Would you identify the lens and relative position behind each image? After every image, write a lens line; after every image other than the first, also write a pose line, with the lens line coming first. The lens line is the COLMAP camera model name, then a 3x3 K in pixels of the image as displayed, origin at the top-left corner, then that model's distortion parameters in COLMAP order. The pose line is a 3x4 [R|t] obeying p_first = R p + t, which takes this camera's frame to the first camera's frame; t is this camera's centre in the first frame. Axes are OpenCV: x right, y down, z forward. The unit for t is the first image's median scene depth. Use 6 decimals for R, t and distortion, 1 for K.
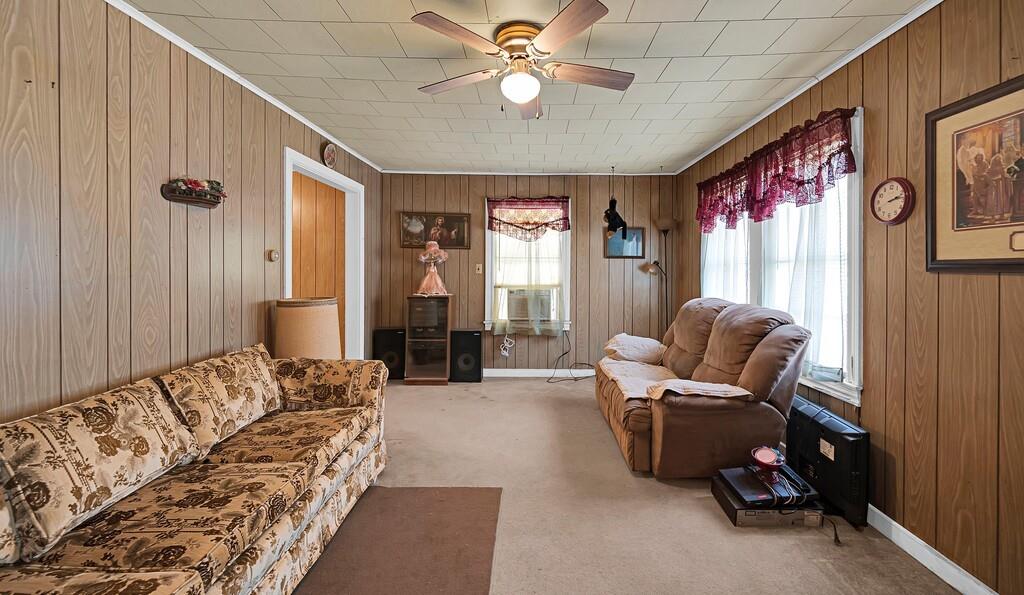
lens RADIAL K [[434.2, 0, 509.7], [0, 434.2, 274.7], [0, 0, 1]] dist [-0.000978, -0.000024]
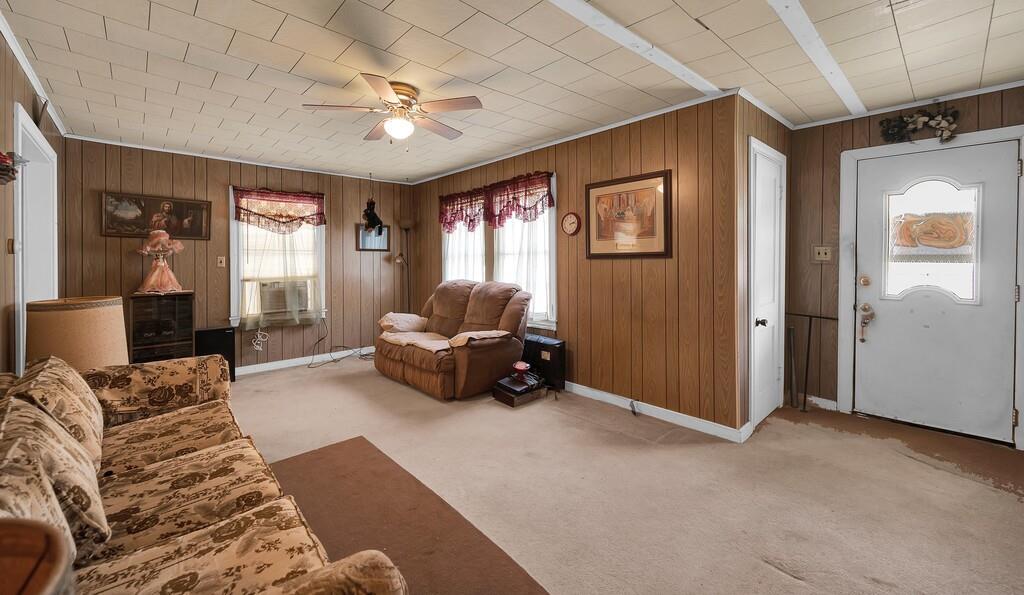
lens RADIAL K [[434.2, 0, 509.7], [0, 434.2, 274.7], [0, 0, 1]] dist [-0.000978, -0.000024]
pose [[0.715049, -0.032529, 0.698317, -0.429637], [0.020176, 0.999461, 0.025897, 0.004098], [-0.698783, -0.004429, 0.715320, -0.141093]]
